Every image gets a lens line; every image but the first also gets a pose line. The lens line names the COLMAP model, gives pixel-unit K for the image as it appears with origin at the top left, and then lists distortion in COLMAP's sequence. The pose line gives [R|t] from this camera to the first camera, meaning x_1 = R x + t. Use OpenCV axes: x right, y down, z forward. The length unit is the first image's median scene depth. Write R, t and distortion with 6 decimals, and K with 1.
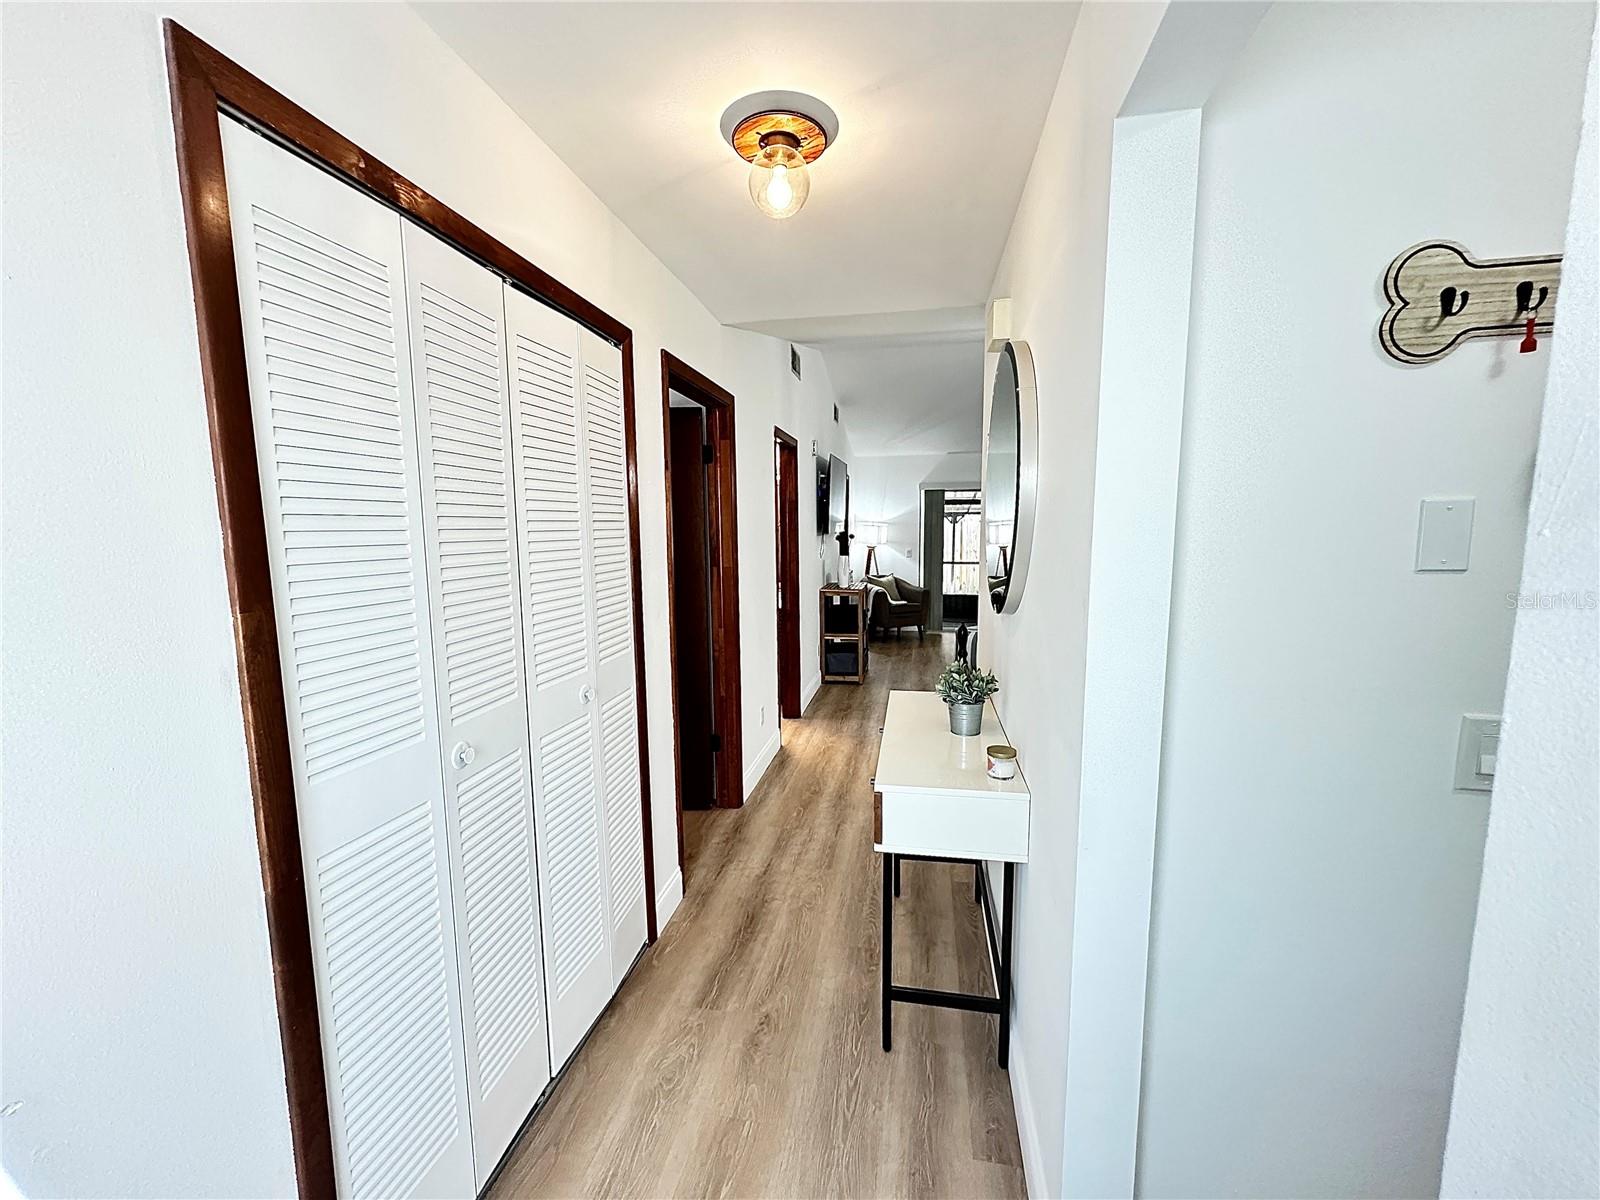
lens RADIAL K [[639.5, 0, 807.4], [0, 639.5, 593.3], [0, 0, 1]] dist [-0.003657, 0.001234]
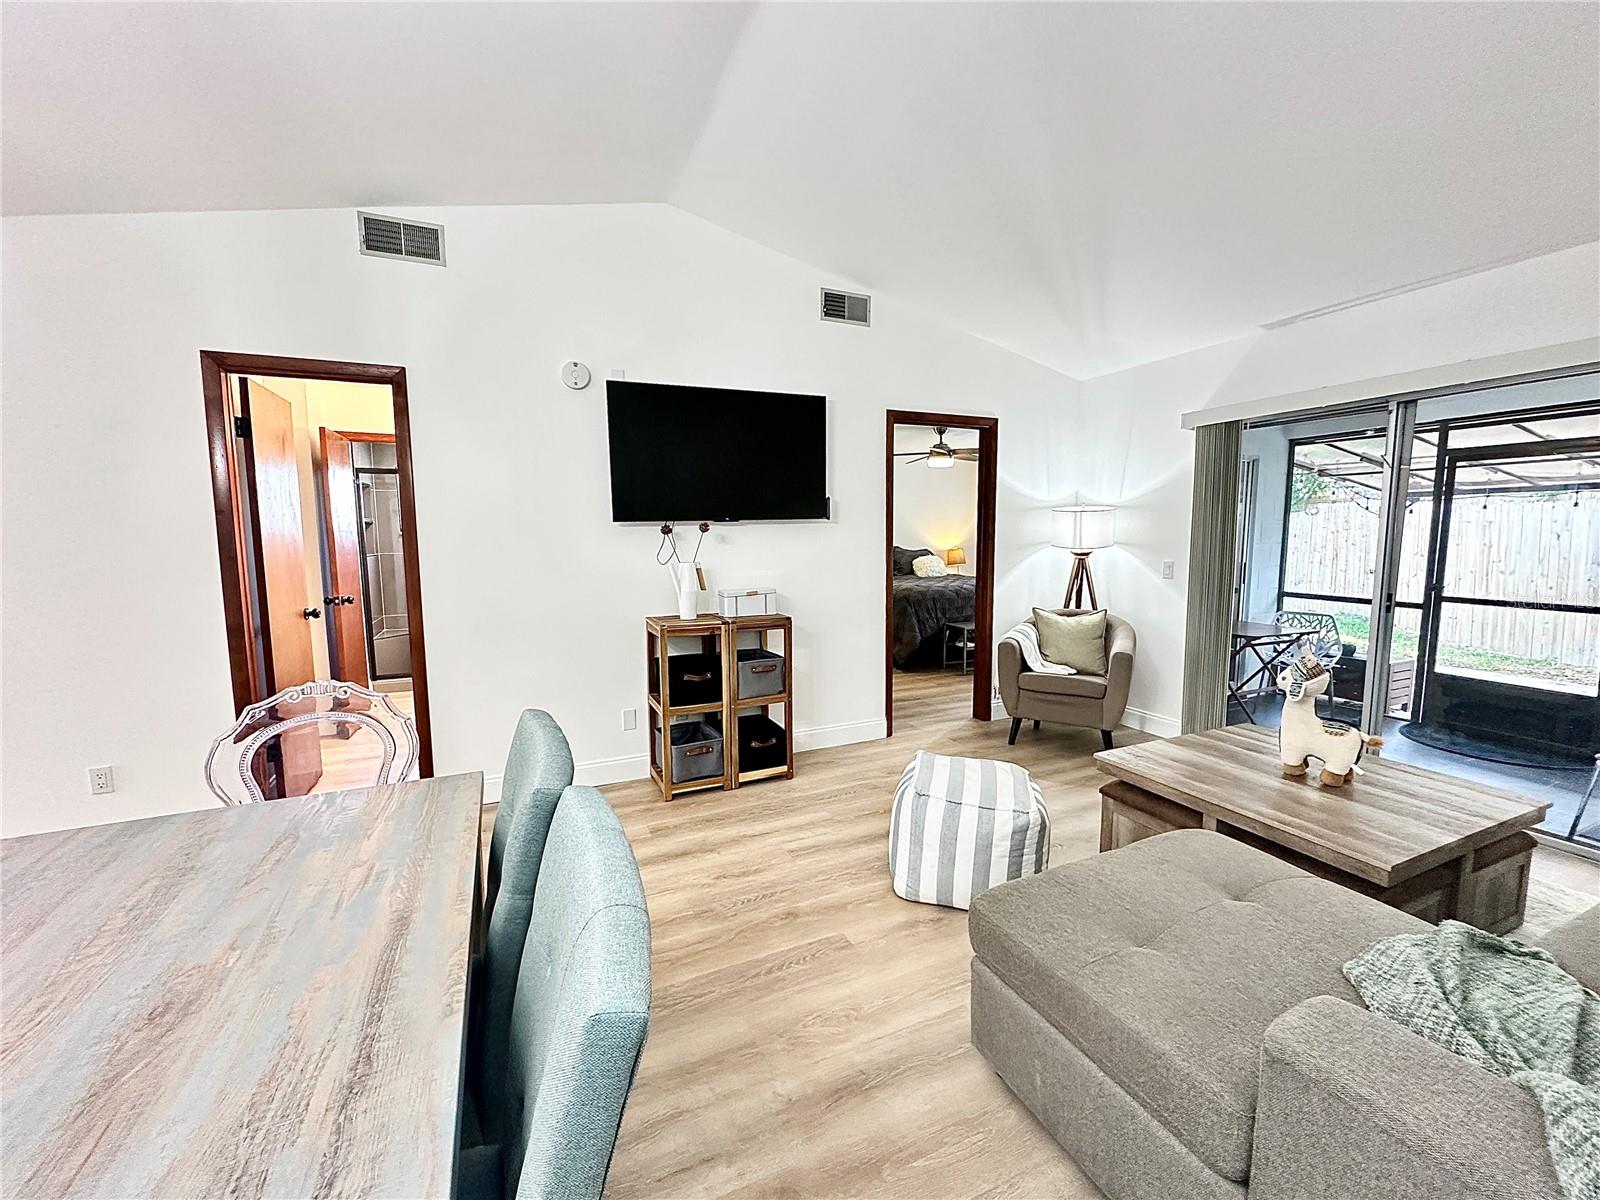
lens RADIAL K [[639.5, 0, 798.4], [0, 639.5, 602.4], [0, 0, 1]] dist [-0.003657, 0.001234]
pose [[0.576146, 0.100220, -0.811179, 0.394547], [-0.084773, 0.994429, 0.062650, -0.047225], [0.812939, 0.032671, 0.581432, 0.526486]]
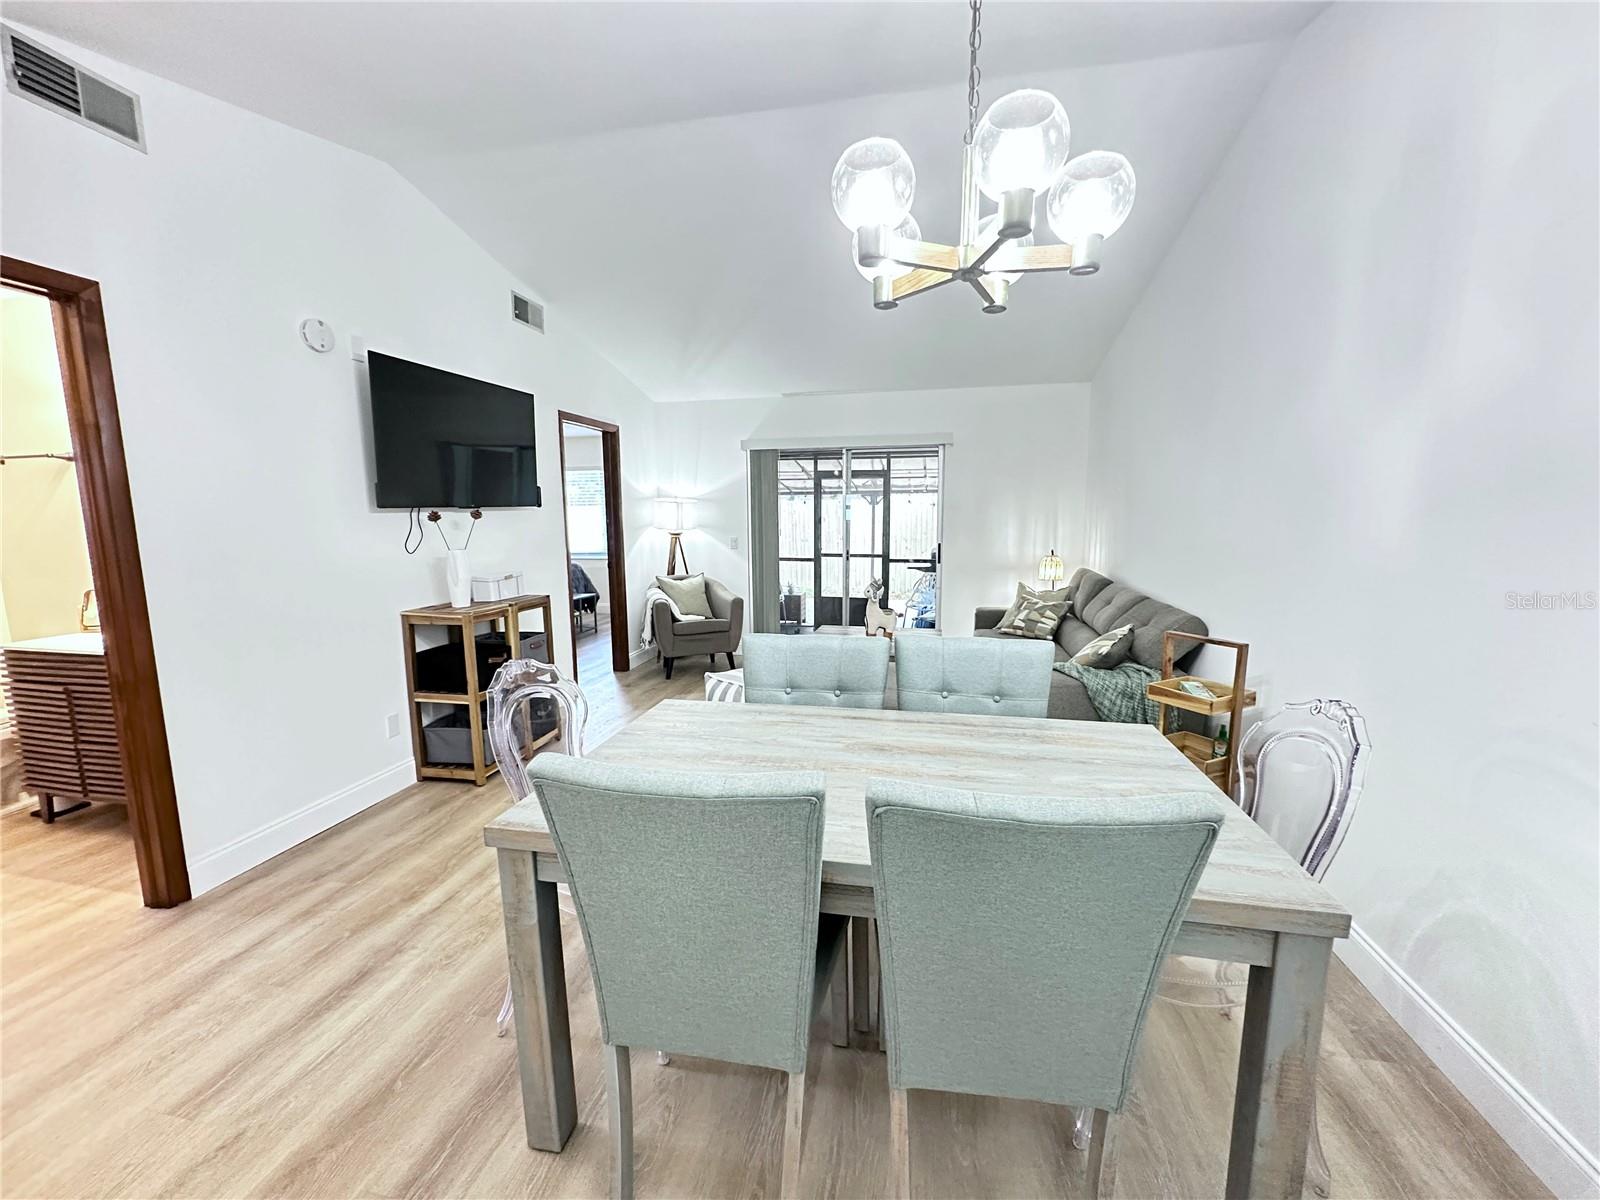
lens RADIAL K [[639.5, 0, 801.4], [0, 639.5, 603.1], [0, 0, 1]] dist [-0.003657, 0.001234]
pose [[0.999802, 0.012614, -0.015399, 0.250924], [-0.012009, 0.999175, 0.038805, -0.026467], [0.015876, -0.038613, 0.999128, 0.313997]]
